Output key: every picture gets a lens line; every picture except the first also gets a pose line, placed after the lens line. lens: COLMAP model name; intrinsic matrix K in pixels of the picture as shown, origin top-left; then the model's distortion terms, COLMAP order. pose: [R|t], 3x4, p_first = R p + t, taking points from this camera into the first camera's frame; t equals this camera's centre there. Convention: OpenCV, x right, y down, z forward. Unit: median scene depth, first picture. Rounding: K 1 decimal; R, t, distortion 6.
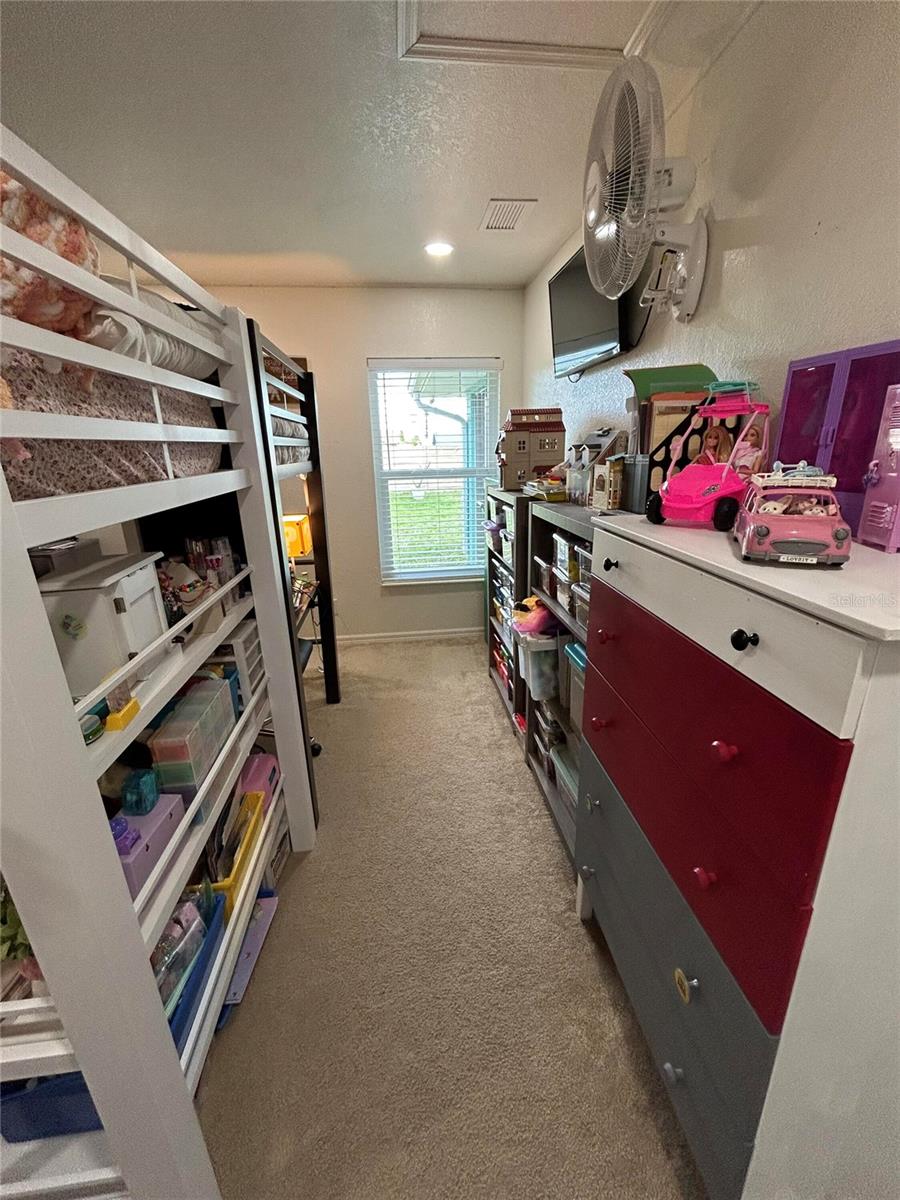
lens RADIAL K [[486.9, 0, 458.1], [0, 486.9, 599.7], [0, 0, 1]] dist [-0.000351, 0.001199]
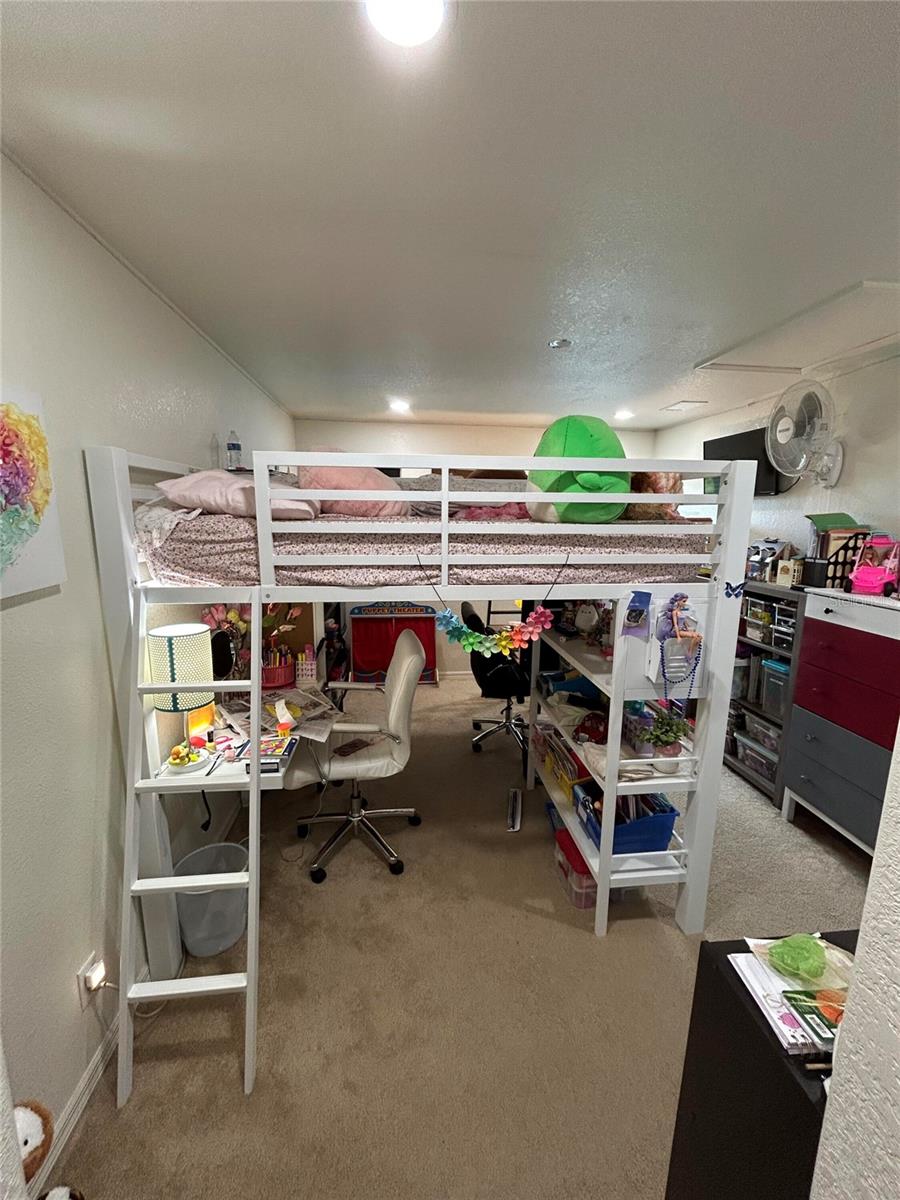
lens RADIAL K [[486.9, 0, 449.5], [0, 486.9, 600.6], [0, 0, 1]] dist [-0.000351, 0.001199]
pose [[0.999501, 0.030909, -0.006442, -1.146418], [-0.031480, 0.991253, -0.128167, 0.178883], [0.002424, 0.128306, 0.991732, -0.970898]]
